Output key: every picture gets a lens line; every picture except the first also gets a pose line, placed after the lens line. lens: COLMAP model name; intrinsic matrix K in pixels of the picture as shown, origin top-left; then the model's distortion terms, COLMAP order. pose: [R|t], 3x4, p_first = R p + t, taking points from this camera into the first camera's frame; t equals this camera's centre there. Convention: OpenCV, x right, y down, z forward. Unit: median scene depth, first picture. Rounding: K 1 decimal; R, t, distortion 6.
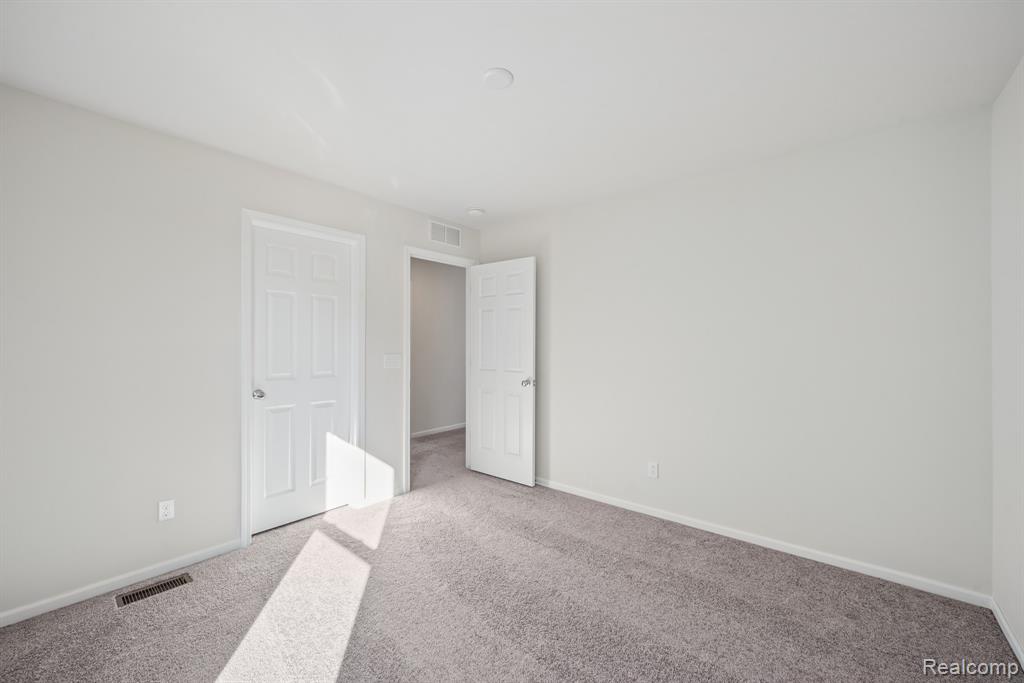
lens RADIAL K [[404.5, 0, 507.2], [0, 404.5, 343.3], [0, 0, 1]] dist [0.000134, 0.000049]
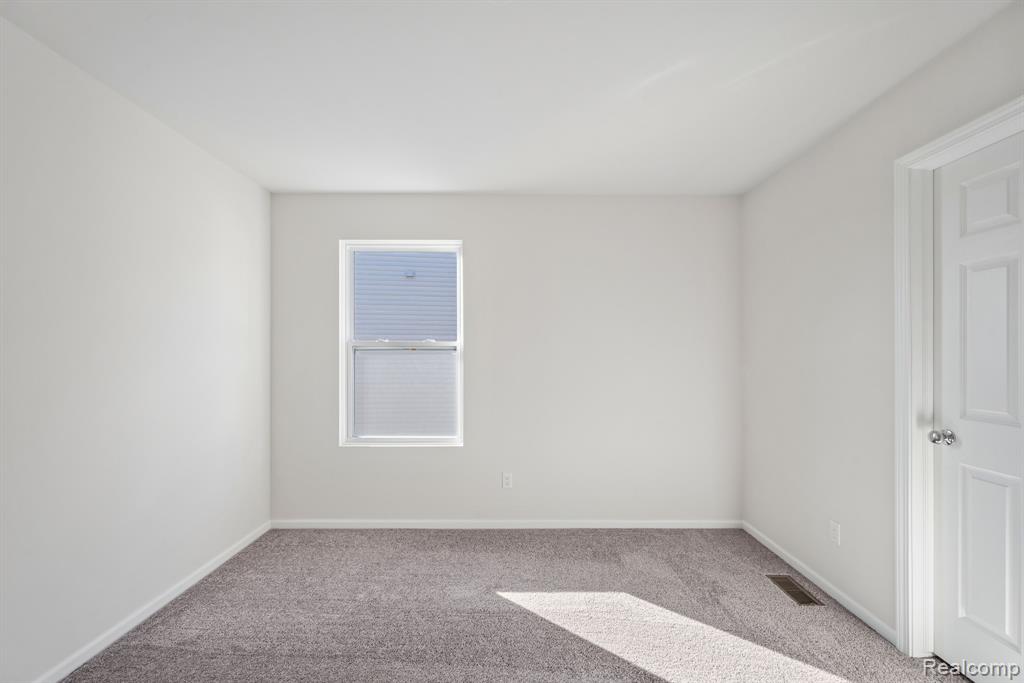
lens RADIAL K [[404.5, 0, 507.2], [0, 404.5, 343.3], [0, 0, 1]] dist [0.000134, 0.000049]
pose [[-0.771997, -0.021627, -0.635258, 0.349586], [-0.004674, 0.999587, -0.028351, 0.008476], [0.635609, -0.018917, -0.771779, 1.262262]]
